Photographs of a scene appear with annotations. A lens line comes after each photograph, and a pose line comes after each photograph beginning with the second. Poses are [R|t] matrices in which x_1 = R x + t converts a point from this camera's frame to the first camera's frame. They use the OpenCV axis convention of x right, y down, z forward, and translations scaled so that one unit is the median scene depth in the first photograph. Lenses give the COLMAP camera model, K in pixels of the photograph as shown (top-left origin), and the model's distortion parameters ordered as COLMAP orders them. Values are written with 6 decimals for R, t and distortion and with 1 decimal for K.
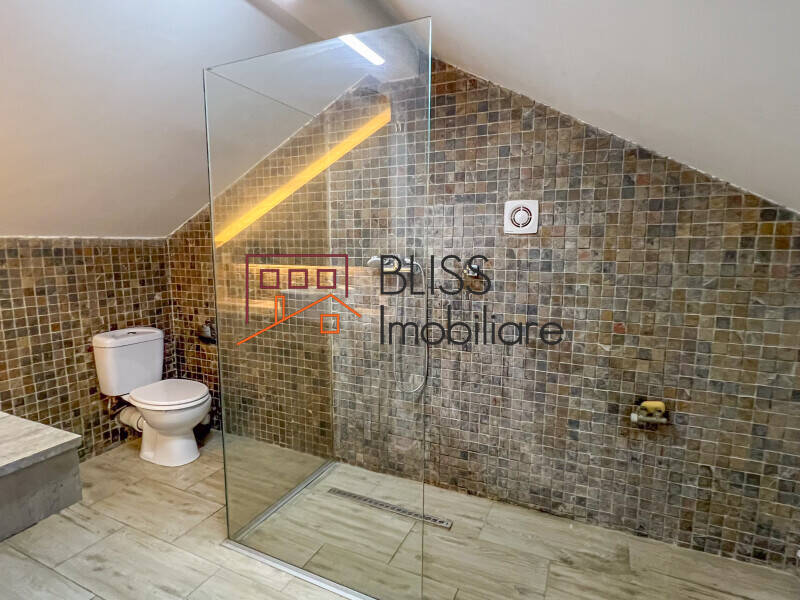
lens RADIAL K [[425.3, 0, 400.9], [0, 425.3, 299.4], [0, 0, 1]] dist [0.001304, -0.000339]
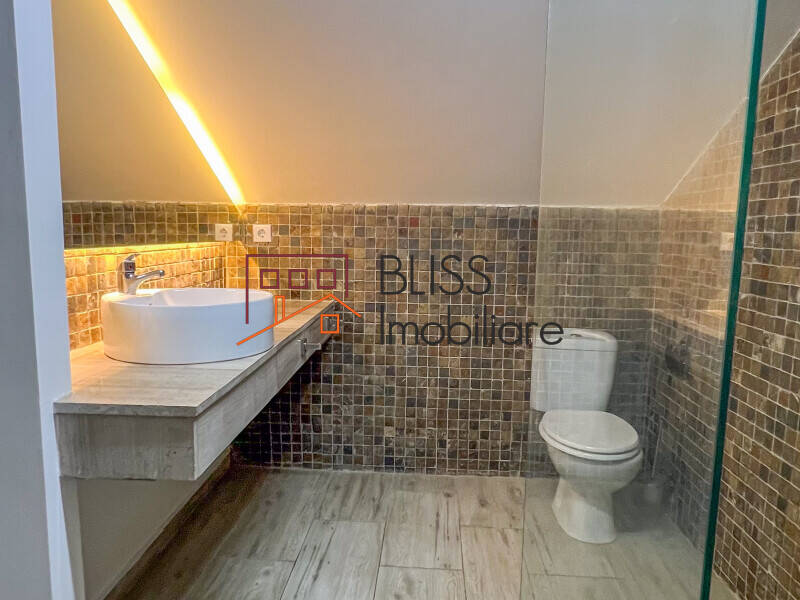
lens RADIAL K [[569.7, 0, 399.8], [0, 569.7, 301.1], [0, 0, 1]] dist [-0.007705, -0.006571]
pose [[0.368393, 0.119103, -0.922009, 0.166299], [-0.137002, 0.987887, 0.072873, -0.009491], [0.919520, 0.099472, 0.380248, 0.368753]]
